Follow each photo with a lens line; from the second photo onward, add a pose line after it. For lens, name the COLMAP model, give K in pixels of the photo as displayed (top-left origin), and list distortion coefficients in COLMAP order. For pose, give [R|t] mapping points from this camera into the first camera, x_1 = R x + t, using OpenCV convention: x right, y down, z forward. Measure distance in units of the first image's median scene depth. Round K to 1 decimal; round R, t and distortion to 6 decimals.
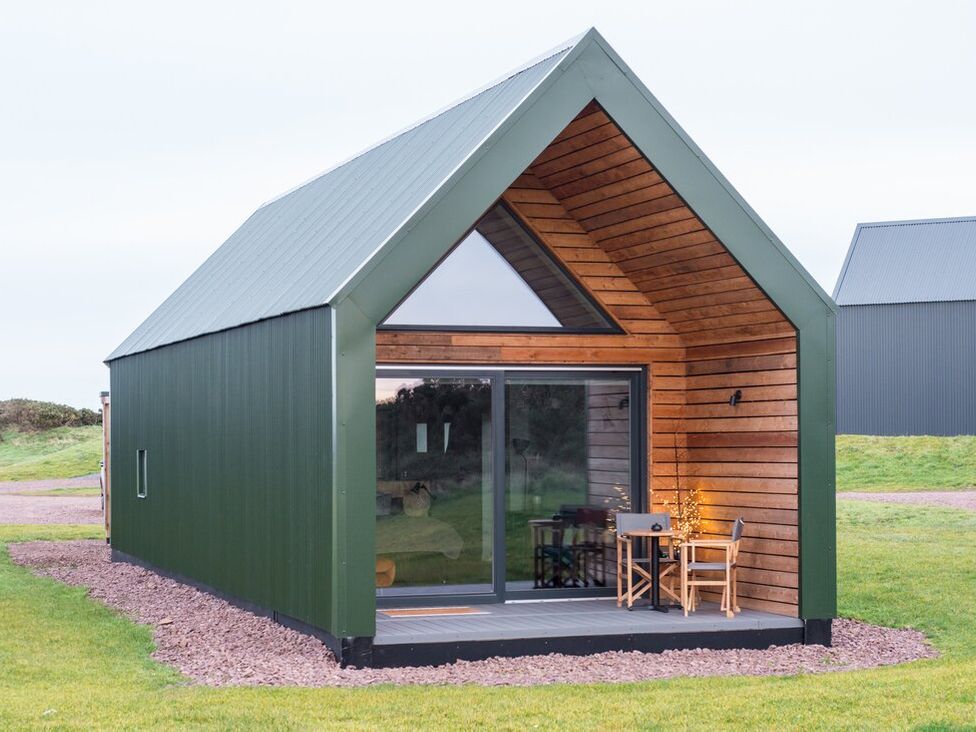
lens RADIAL K [[2193.4, 0, 488.0], [0, 2193.4, 366.0], [0, 0, 1]] dist [0.026103, 0.001188]
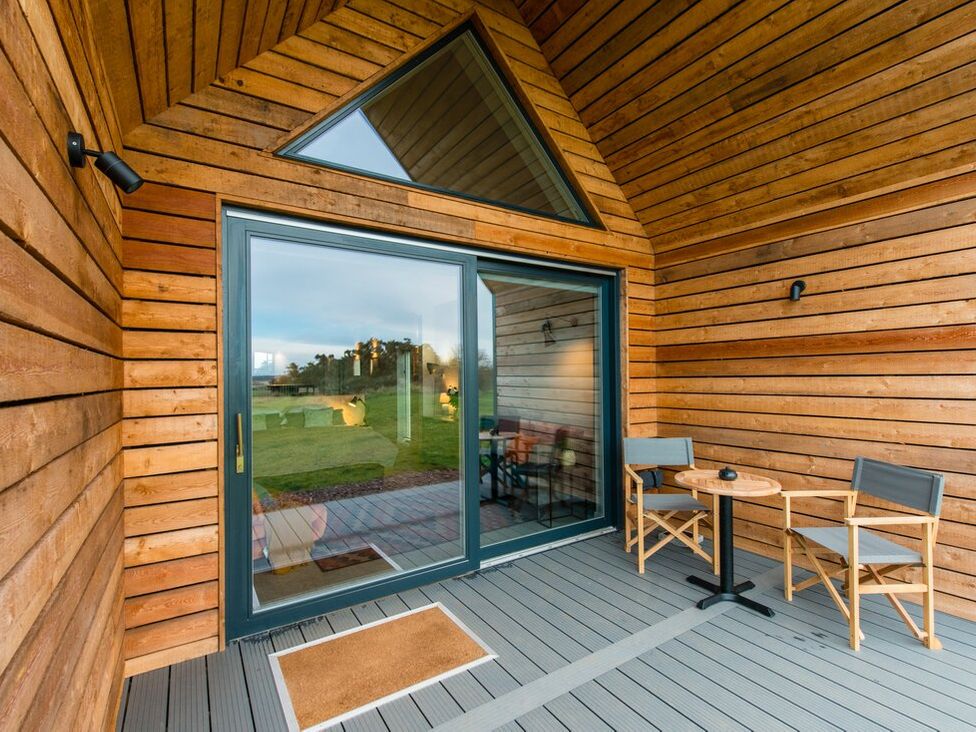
lens RADIAL K [[438.2, 0, 481.7], [0, 438.2, 371.6], [0, 0, 1]] dist [0.002379, 0.000063]
pose [[0.968617, -0.007012, 0.248460, -0.027824], [0.000674, 0.999672, 0.025586, 0.036877], [-0.248558, -0.024615, 0.968304, 0.845040]]
